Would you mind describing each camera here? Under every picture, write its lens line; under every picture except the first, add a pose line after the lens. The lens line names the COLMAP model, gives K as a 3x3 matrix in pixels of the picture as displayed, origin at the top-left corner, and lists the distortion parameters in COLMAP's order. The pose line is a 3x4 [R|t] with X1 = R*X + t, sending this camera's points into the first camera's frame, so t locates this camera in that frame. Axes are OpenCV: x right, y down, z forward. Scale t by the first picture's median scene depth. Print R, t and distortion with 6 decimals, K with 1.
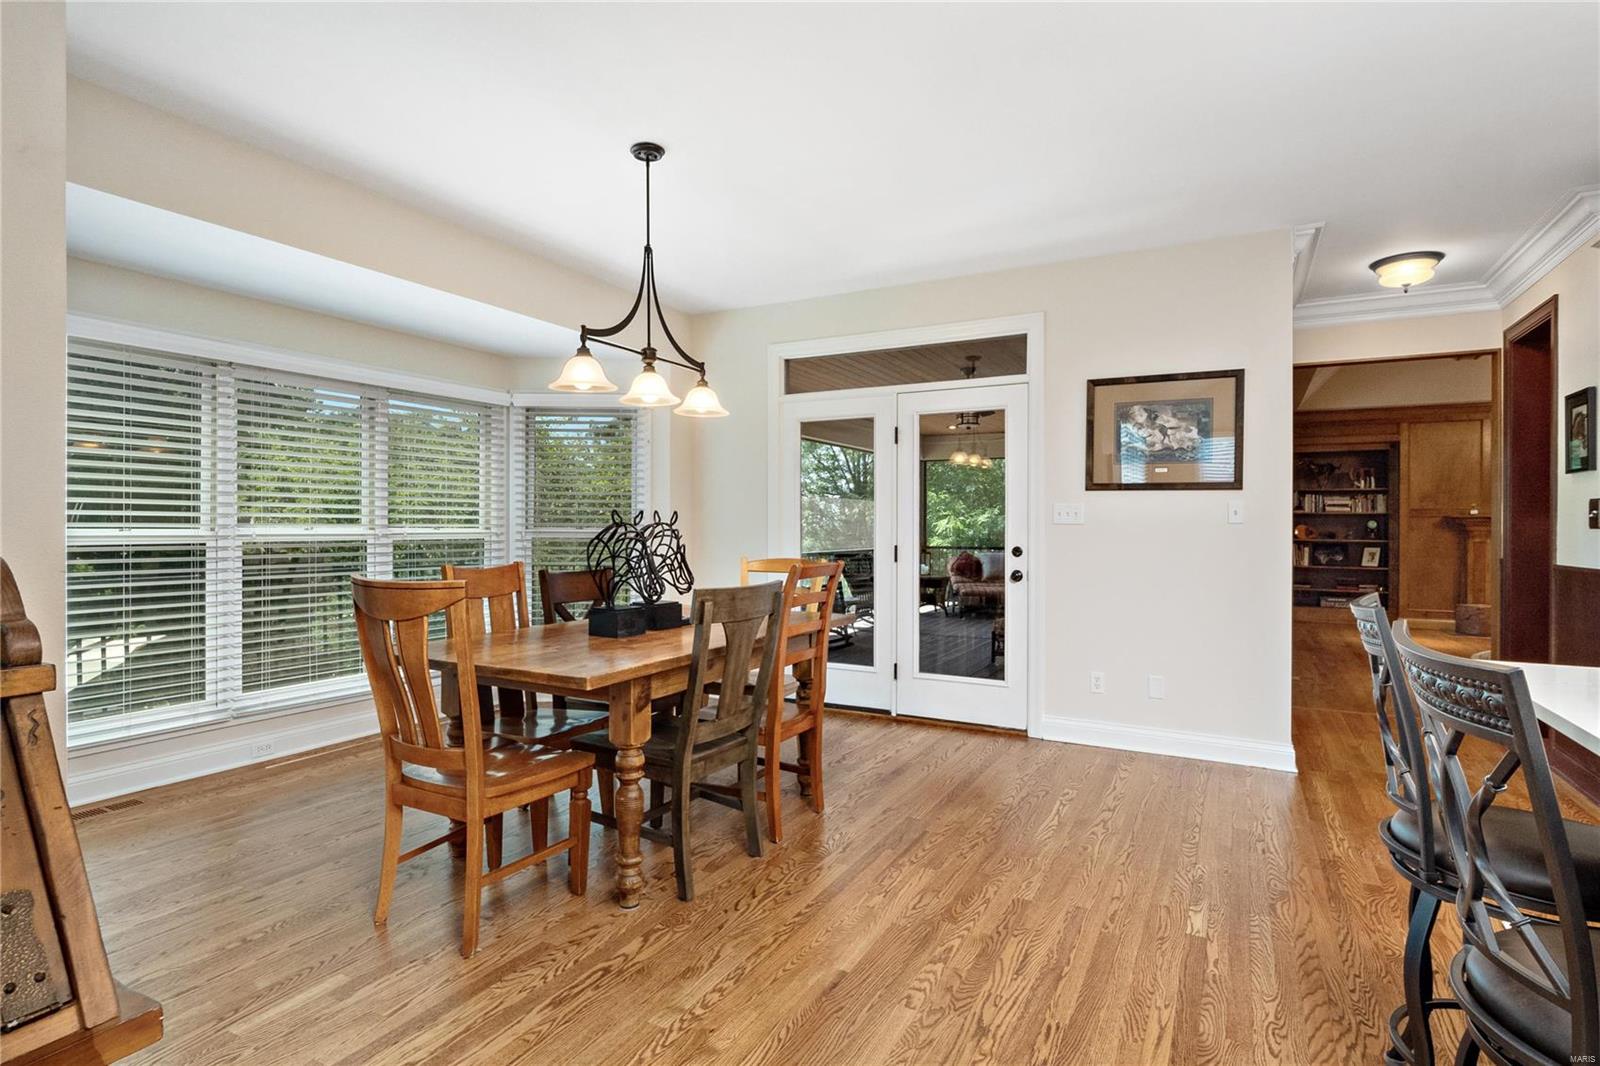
lens RADIAL K [[818.0, 0, 799.6], [0, 818.0, 531.0], [0, 0, 1]] dist [-0.006957, 0.000391]
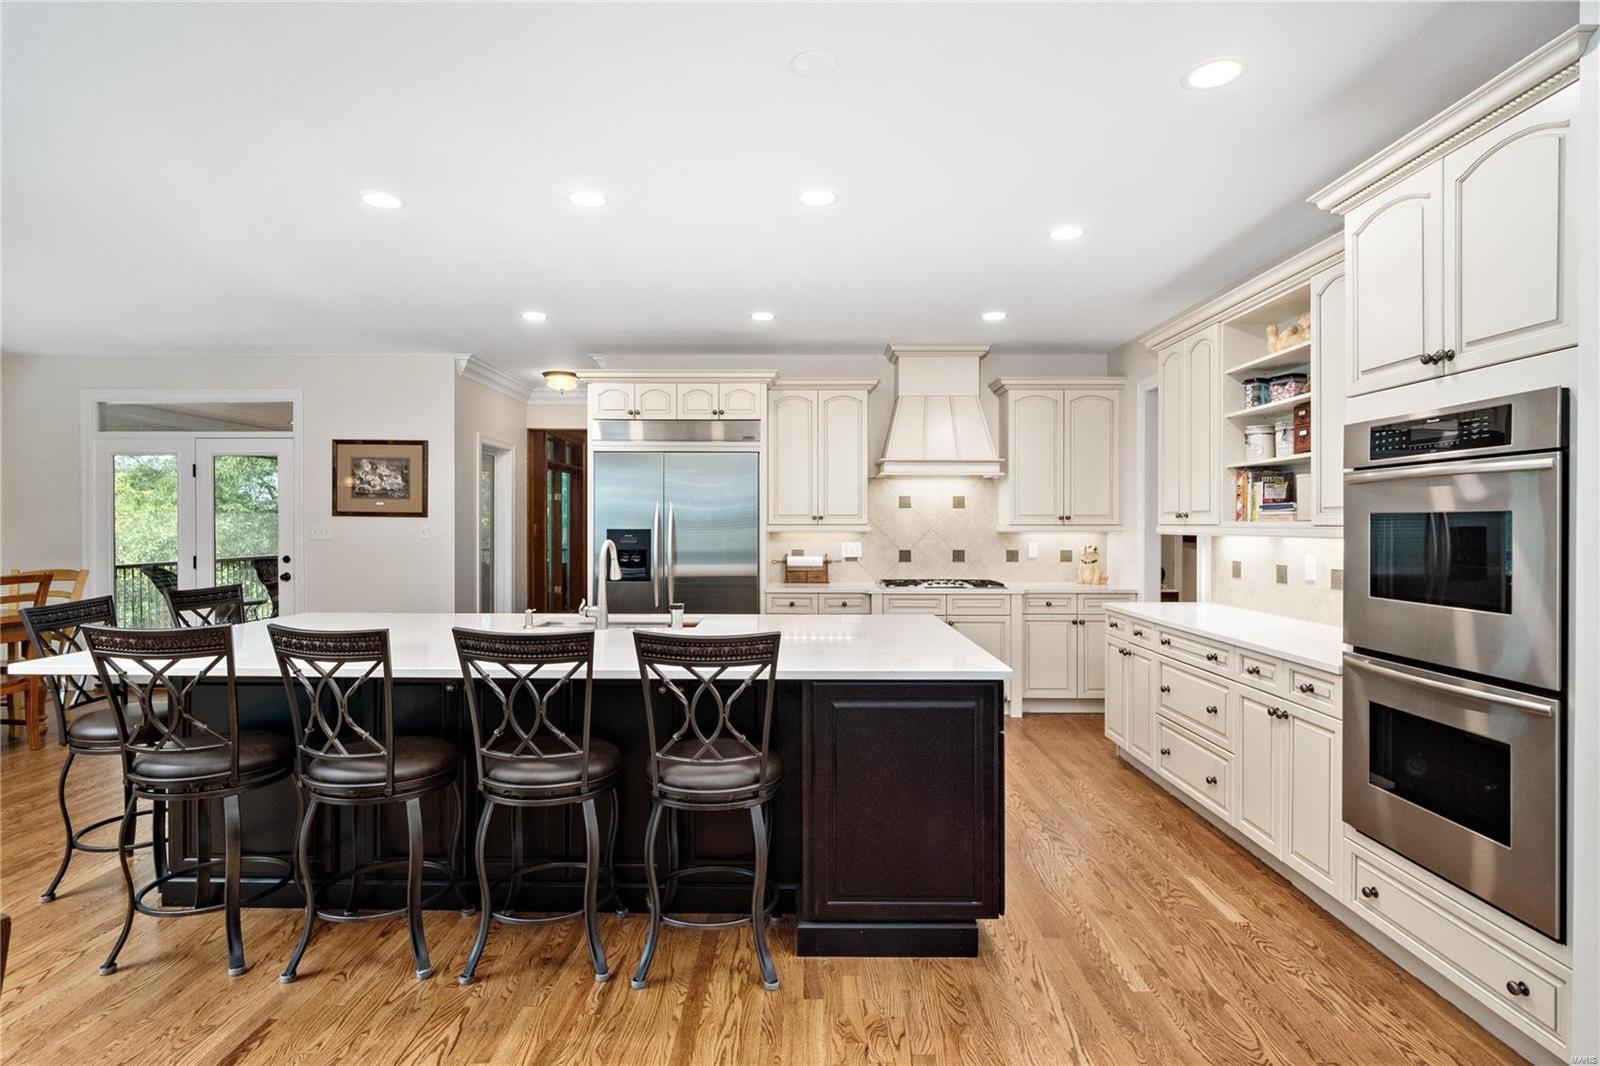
lens RADIAL K [[818.0, 0, 802.5], [0, 818.0, 526.7], [0, 0, 1]] dist [-0.006957, 0.000391]
pose [[0.878711, -0.005809, 0.477319, 0.394599], [0.004563, 0.999982, 0.003770, -0.032614], [-0.477332, -0.001135, 0.878722, -0.667930]]
